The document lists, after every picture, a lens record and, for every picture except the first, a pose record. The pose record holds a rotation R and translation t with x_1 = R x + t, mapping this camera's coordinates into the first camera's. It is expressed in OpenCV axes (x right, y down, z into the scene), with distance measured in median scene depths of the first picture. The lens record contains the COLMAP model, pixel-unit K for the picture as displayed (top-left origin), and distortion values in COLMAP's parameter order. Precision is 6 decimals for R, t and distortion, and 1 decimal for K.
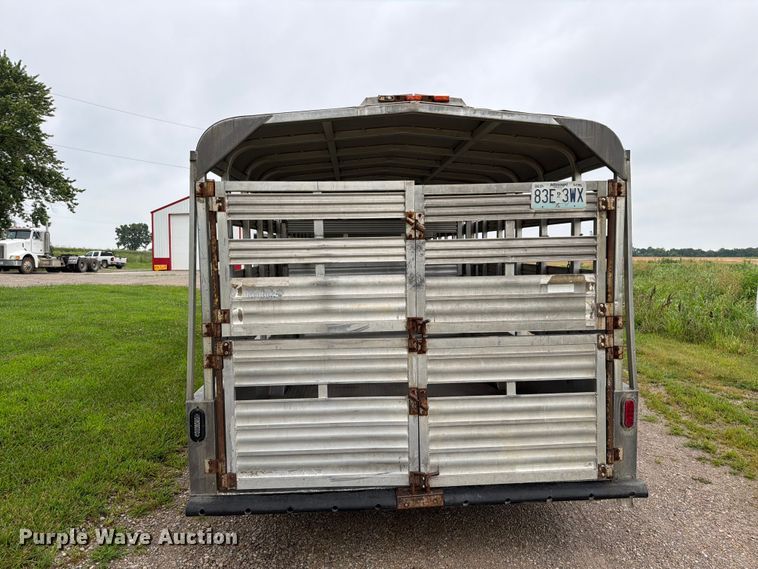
lens RADIAL K [[527.6, 0, 379.0], [0, 527.6, 284.5], [0, 0, 1]] dist [0.034167, -0.046460]
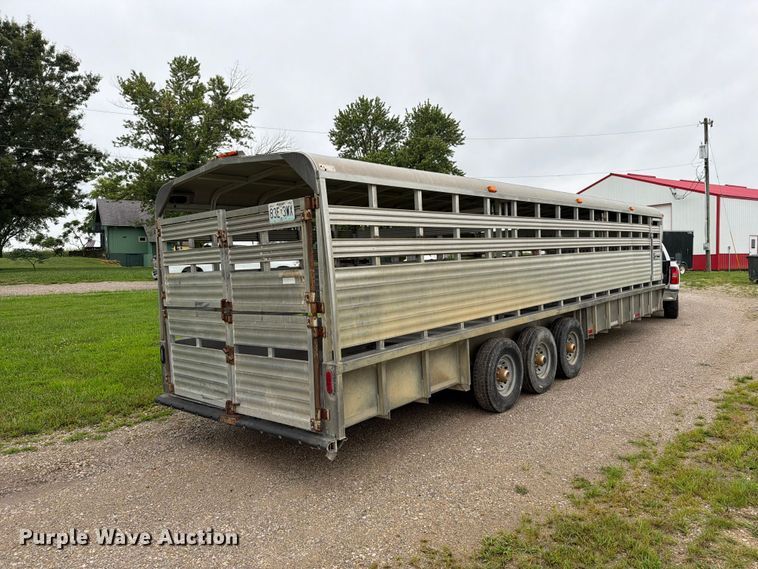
lens RADIAL K [[533.1, 0, 383.0], [0, 533.1, 281.7], [0, 0, 1]] dist [0.047045, -0.069167]
pose [[0.708977, 0.002746, -0.705226, 1.470058], [-0.008282, 0.999956, -0.004432, 0.014261], [0.705183, 0.008983, 0.708969, 0.212000]]
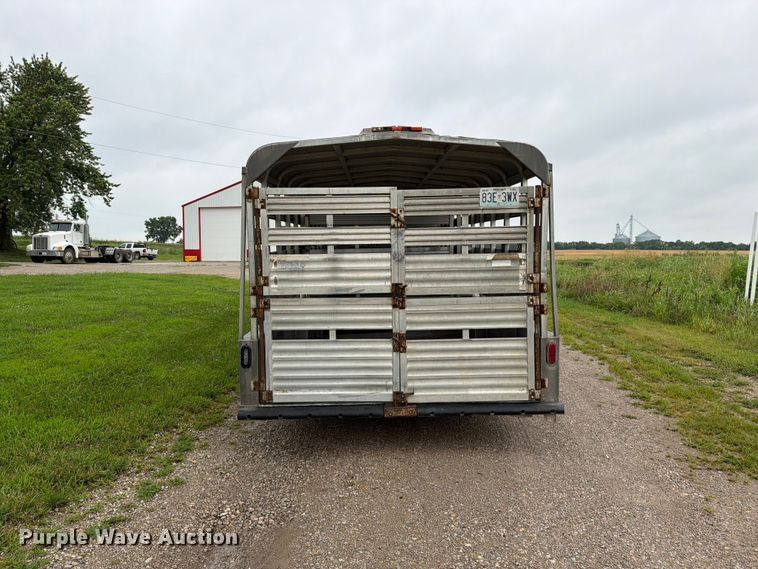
lens RADIAL K [[533.1, 0, 383.0], [0, 533.1, 281.7], [0, 0, 1]] dist [0.047045, -0.069167]
pose [[0.999238, 0.004469, -0.038771, 0.083921], [-0.004213, 0.999969, 0.006688, 0.048333], [0.038800, -0.006519, 0.999226, -0.429732]]
